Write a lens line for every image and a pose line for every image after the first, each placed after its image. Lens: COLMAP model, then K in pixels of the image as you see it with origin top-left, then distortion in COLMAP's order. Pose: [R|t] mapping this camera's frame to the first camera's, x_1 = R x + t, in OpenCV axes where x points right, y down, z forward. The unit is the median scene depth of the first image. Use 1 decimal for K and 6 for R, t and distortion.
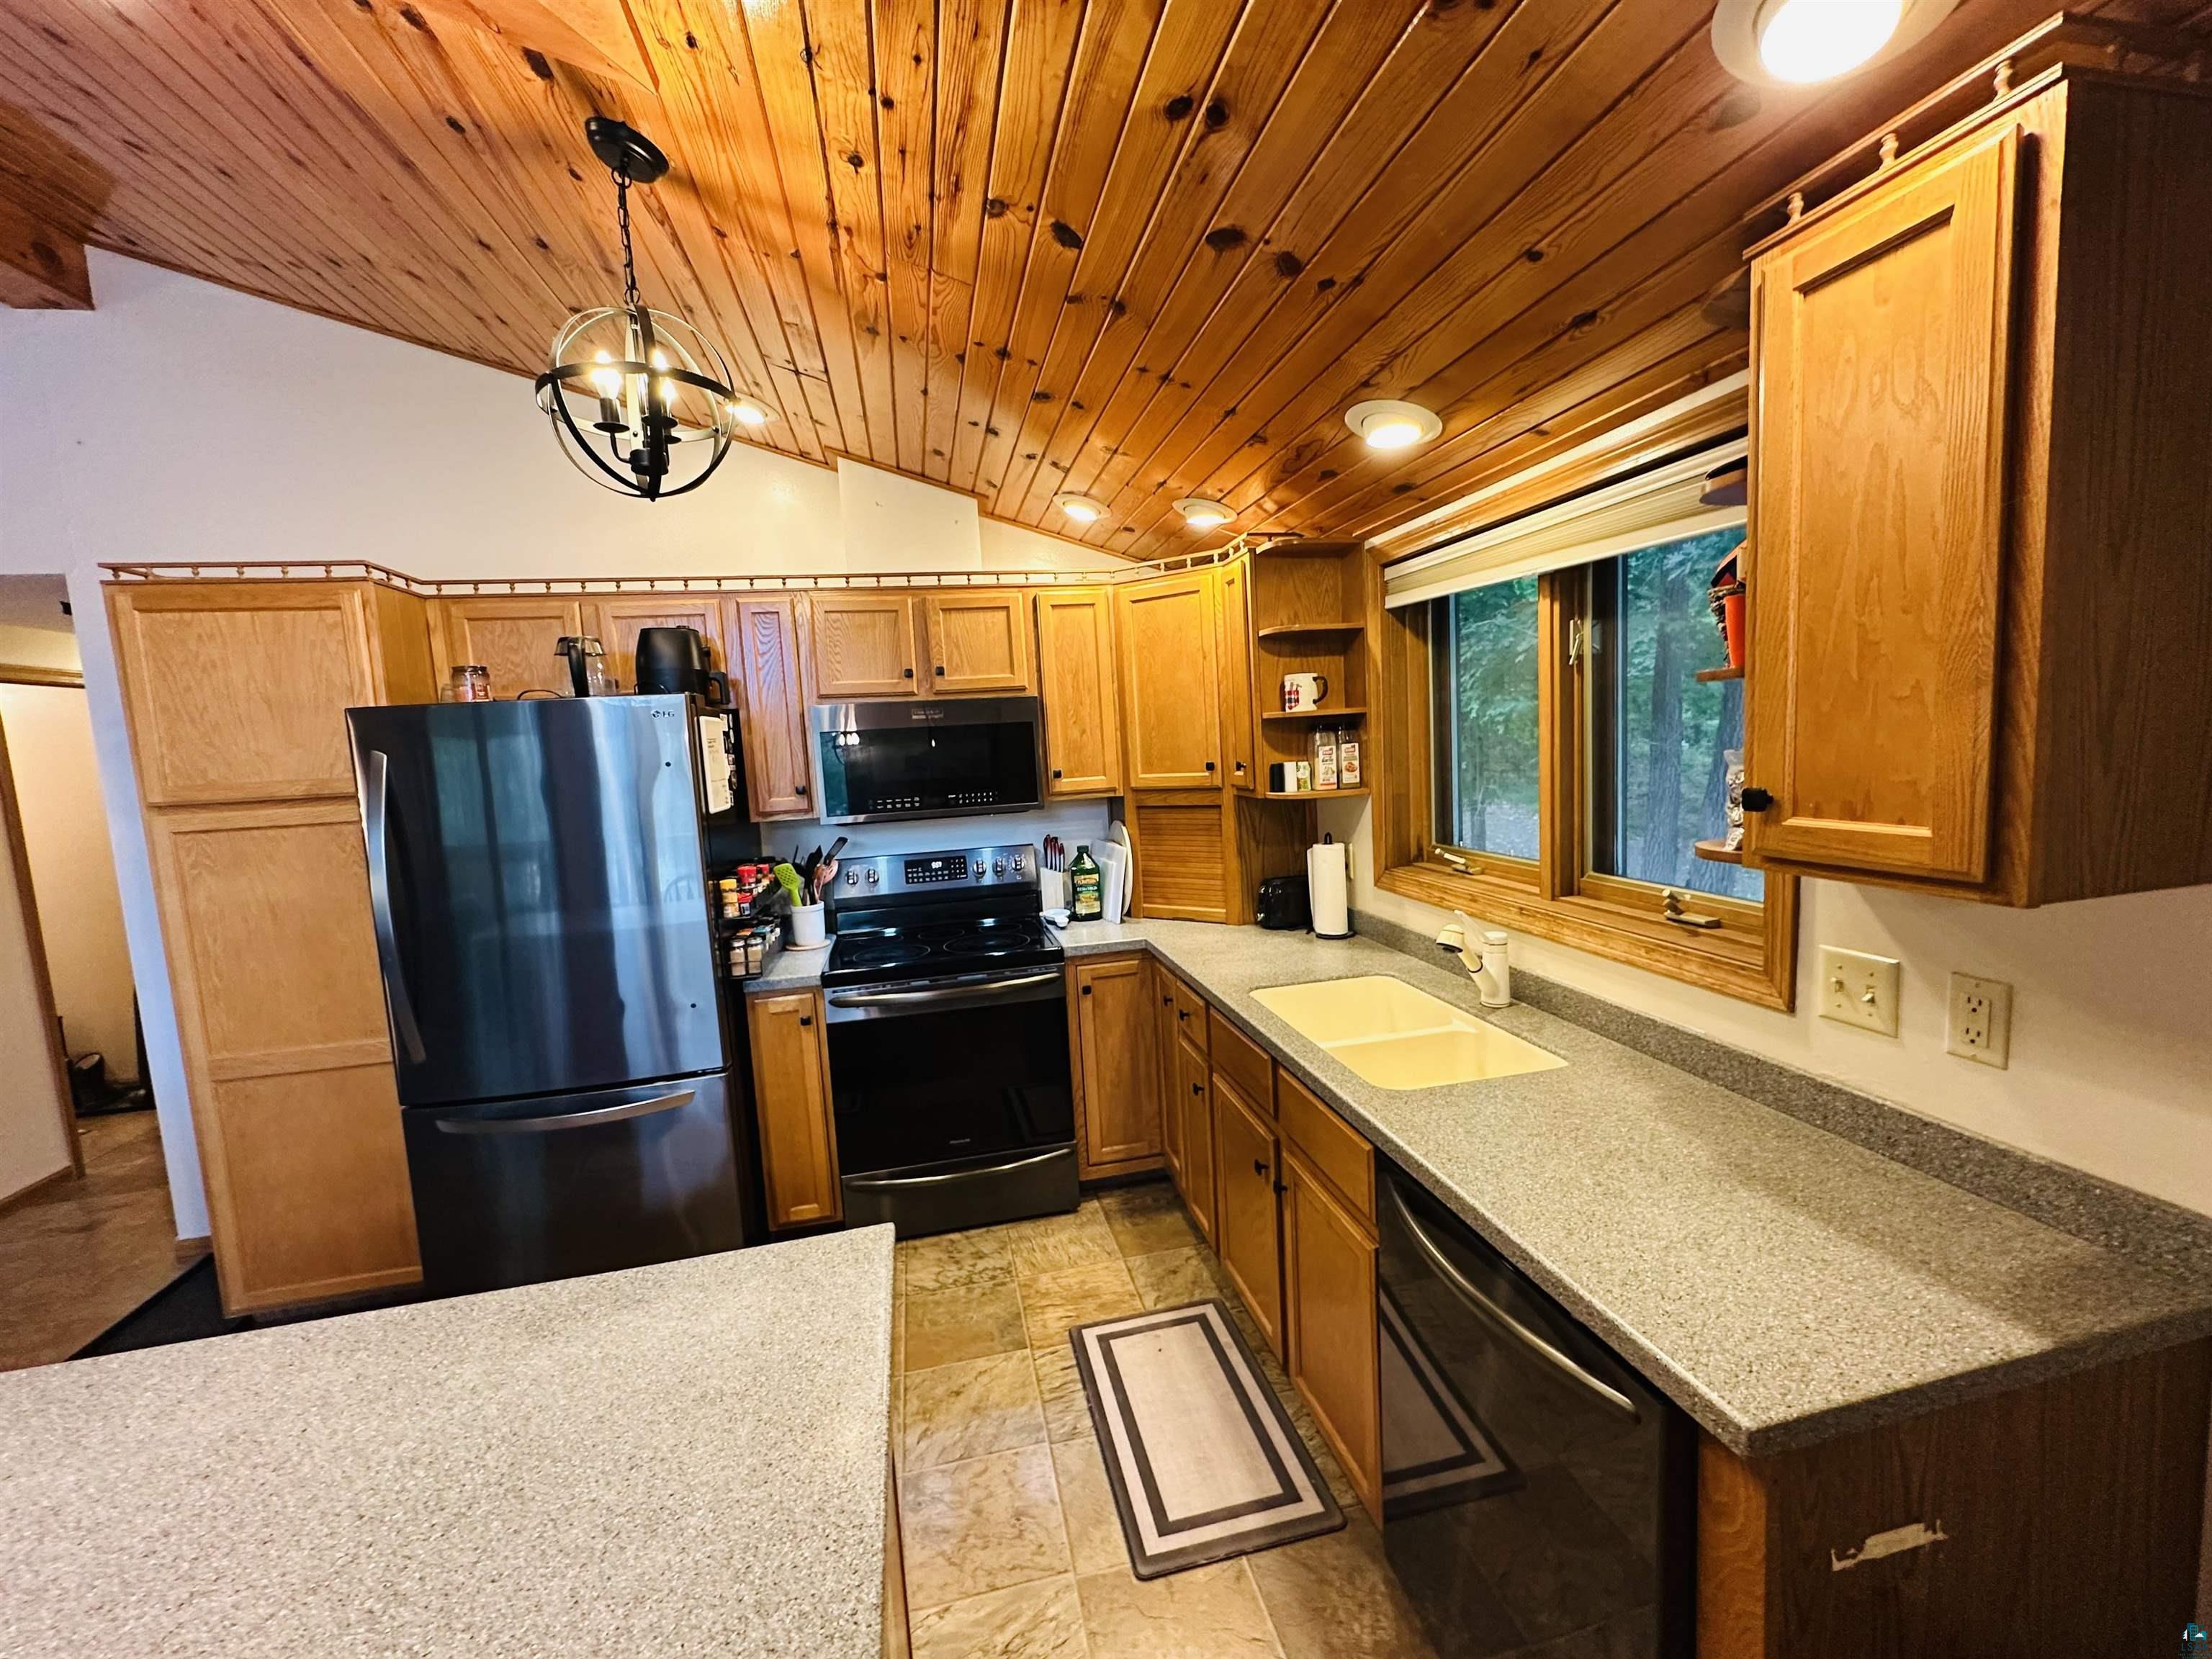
lens RADIAL K [[887.3, 0, 1102.3], [0, 887.3, 826.6], [0, 0, 1]] dist [-0.002032, -0.000327]
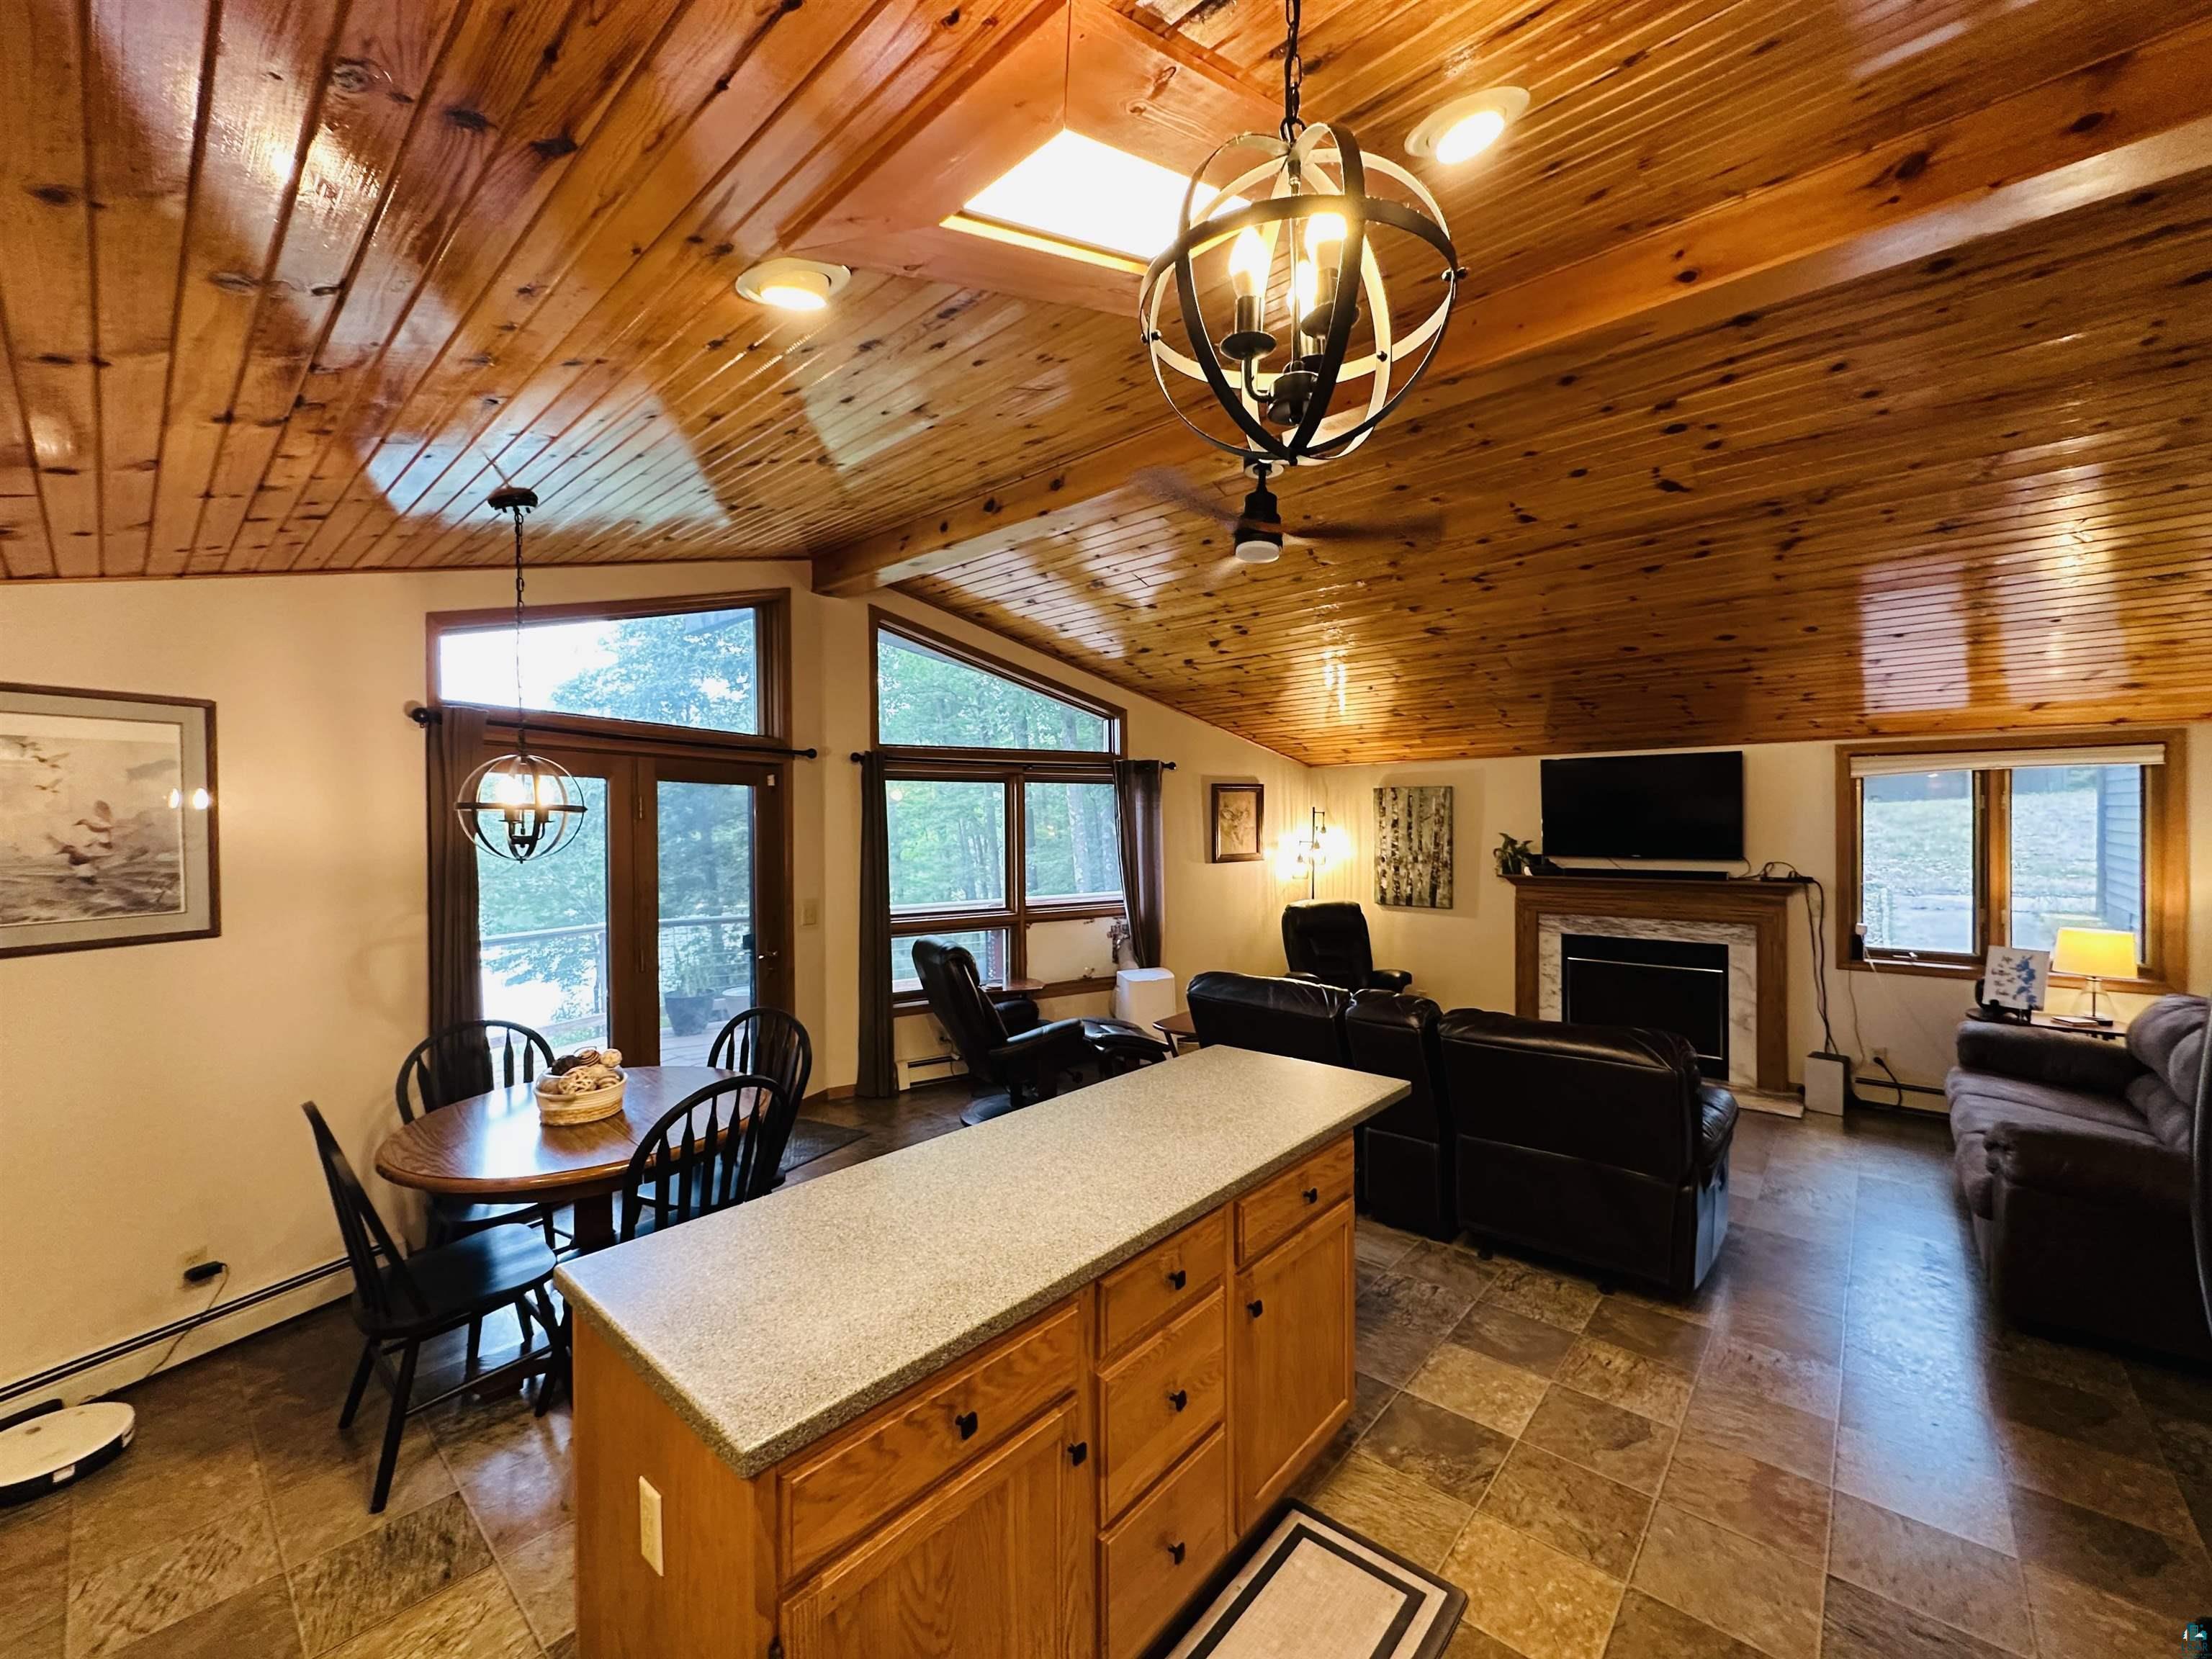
lens RADIAL K [[887.3, 0, 1108.4], [0, 887.3, 825.9], [0, 0, 1]] dist [-0.002032, -0.000327]
pose [[-0.802304, 0.064833, -0.593385, -0.021845], [-0.008283, 0.992779, 0.119671, -0.119135], [0.596859, 0.100927, -0.795973, 0.855796]]
